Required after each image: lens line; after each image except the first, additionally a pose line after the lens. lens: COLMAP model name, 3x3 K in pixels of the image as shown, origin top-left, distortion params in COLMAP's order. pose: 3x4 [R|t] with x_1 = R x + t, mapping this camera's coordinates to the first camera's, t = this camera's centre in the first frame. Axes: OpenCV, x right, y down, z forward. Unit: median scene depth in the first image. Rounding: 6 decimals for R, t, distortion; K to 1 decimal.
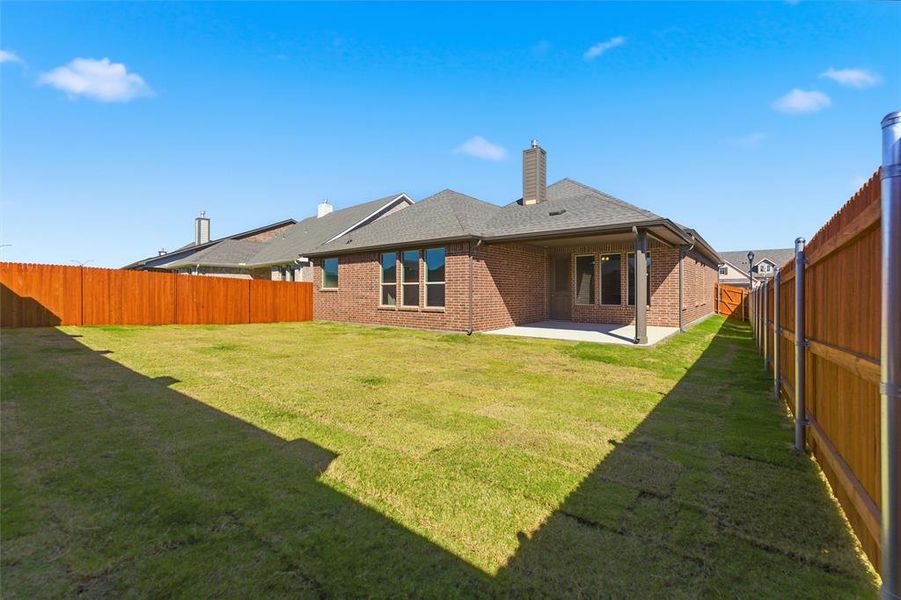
lens RADIAL K [[369.7, 0, 450.8], [0, 369.7, 295.2], [0, 0, 1]] dist [-0.000302, 0.000233]
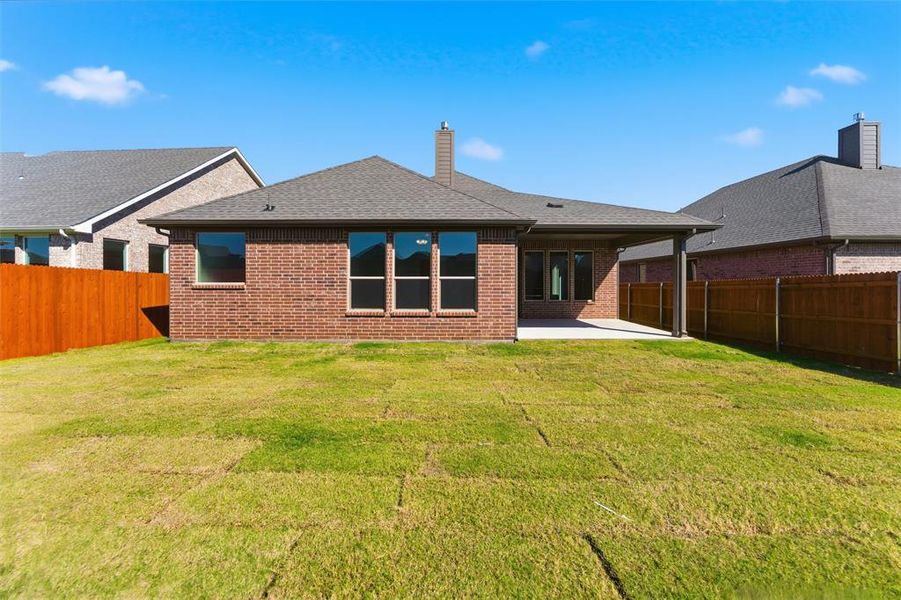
lens RADIAL K [[369.7, 0, 450.8], [0, 369.7, 295.2], [0, 0, 1]] dist [-0.000302, 0.000233]
pose [[0.792566, -0.015470, 0.609590, -0.450383], [0.004983, 0.999809, 0.018893, -0.010772], [-0.609766, -0.011936, 0.792492, 0.360456]]
